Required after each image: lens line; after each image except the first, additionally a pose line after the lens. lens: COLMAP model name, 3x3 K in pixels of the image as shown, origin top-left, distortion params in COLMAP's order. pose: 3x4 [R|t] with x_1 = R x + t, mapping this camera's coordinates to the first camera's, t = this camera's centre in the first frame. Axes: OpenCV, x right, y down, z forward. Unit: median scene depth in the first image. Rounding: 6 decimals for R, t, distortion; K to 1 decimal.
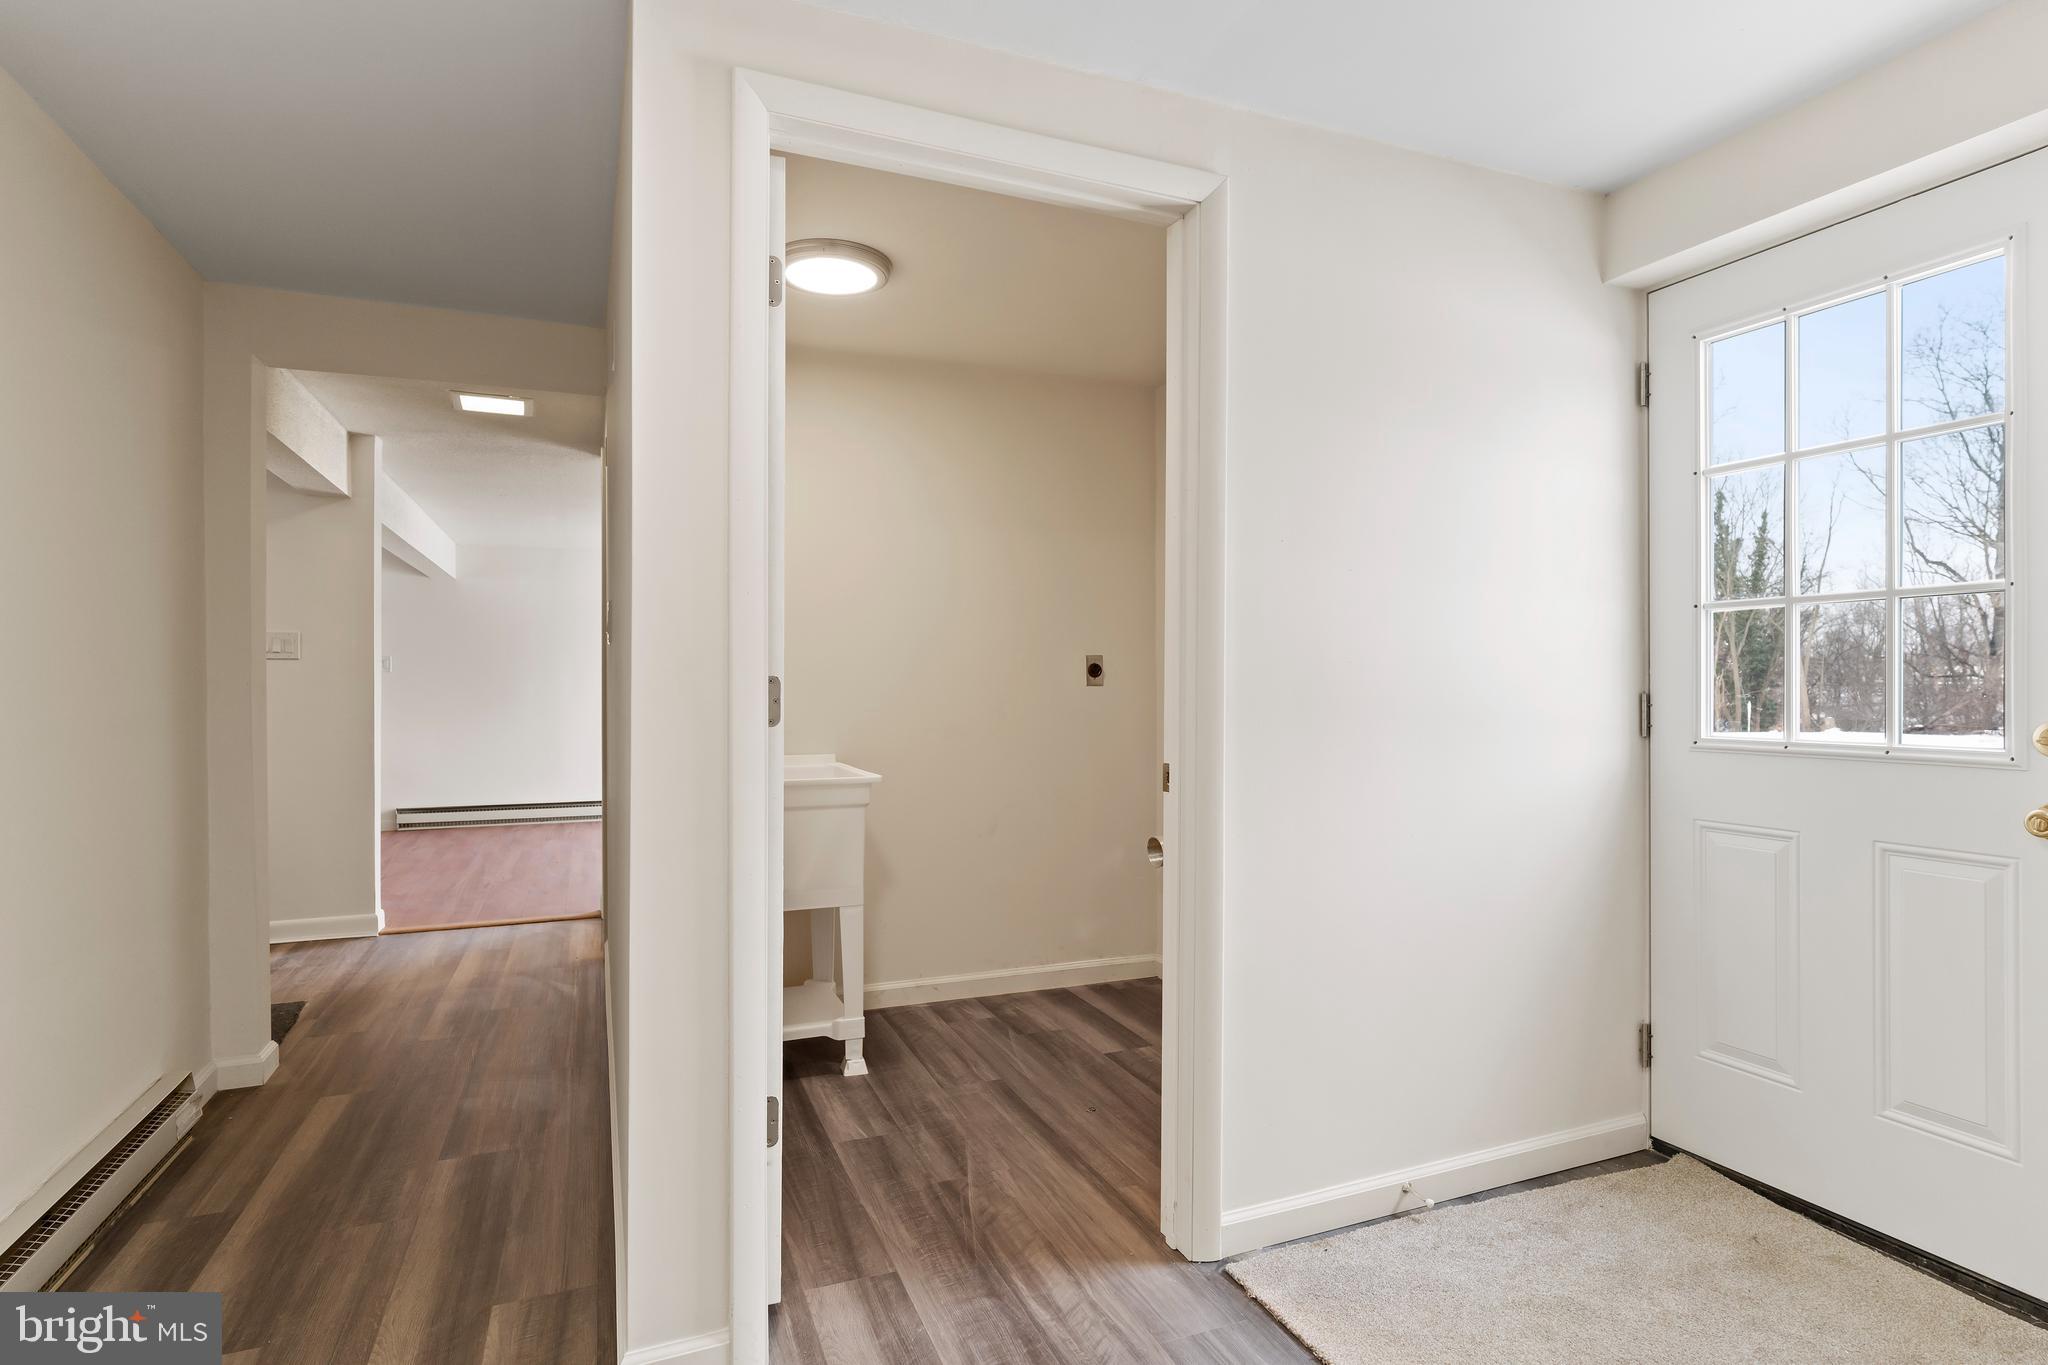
lens RADIAL K [[1028.4, 0, 1024.0], [0, 1028.4, 682.5], [0, 0, 1]] dist [0.002086, 0.000441]
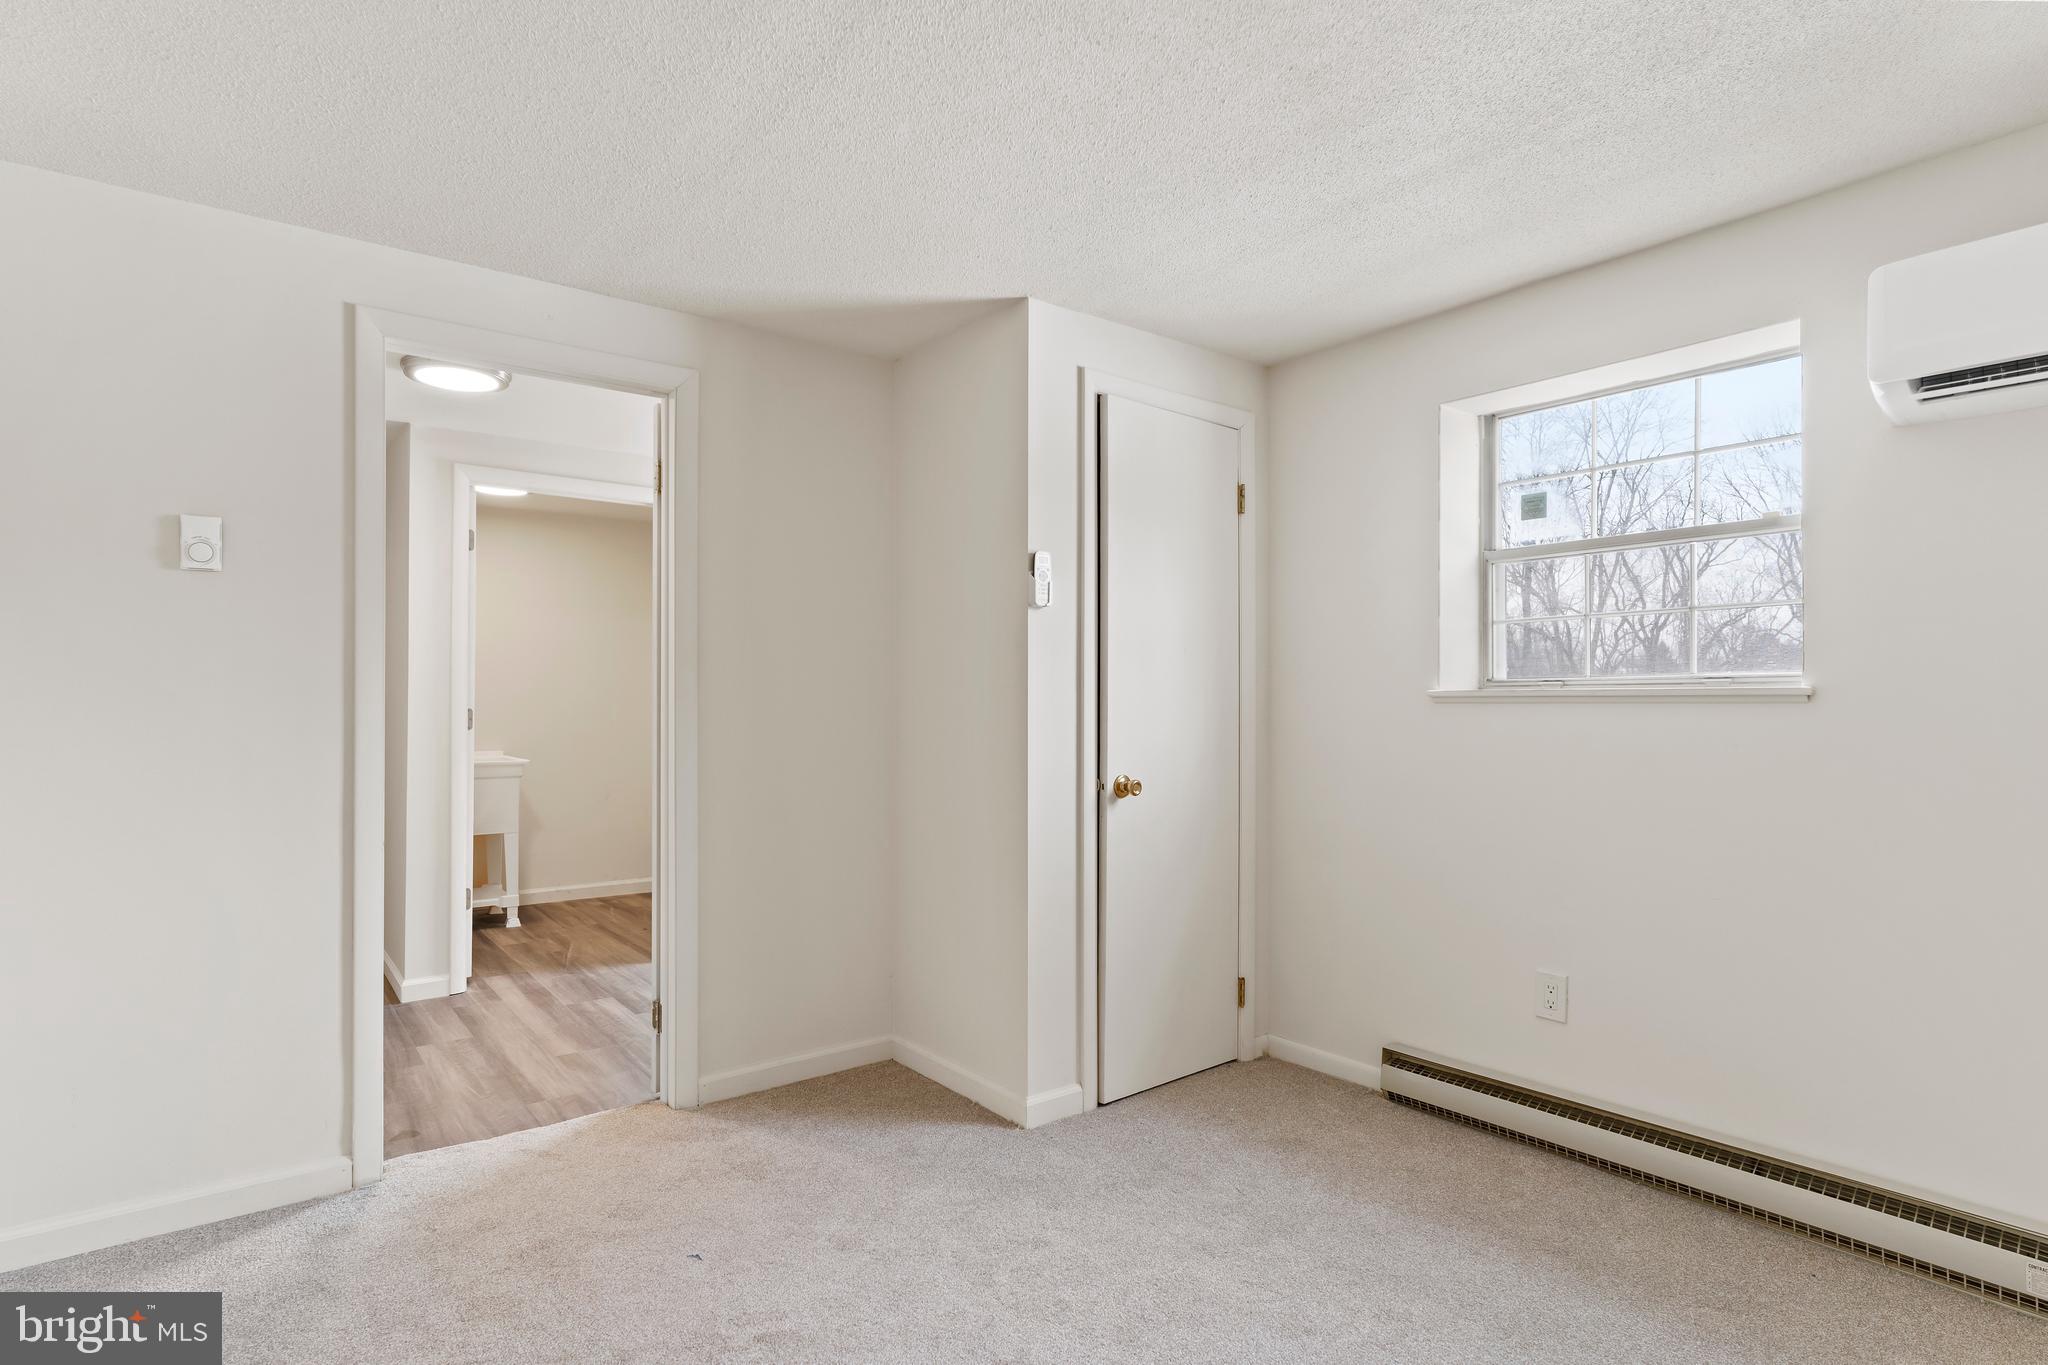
lens RADIAL K [[1049.7, 0, 1016.5], [0, 1049.7, 684.0], [0, 0, 1]] dist [-0.002596, -0.000539]
pose [[0.967525, 0.000083, 0.252775, 0.240010], [0.006074, 0.999704, -0.023576, 0.000788], [-0.252702, 0.024346, 0.967238, -1.090888]]
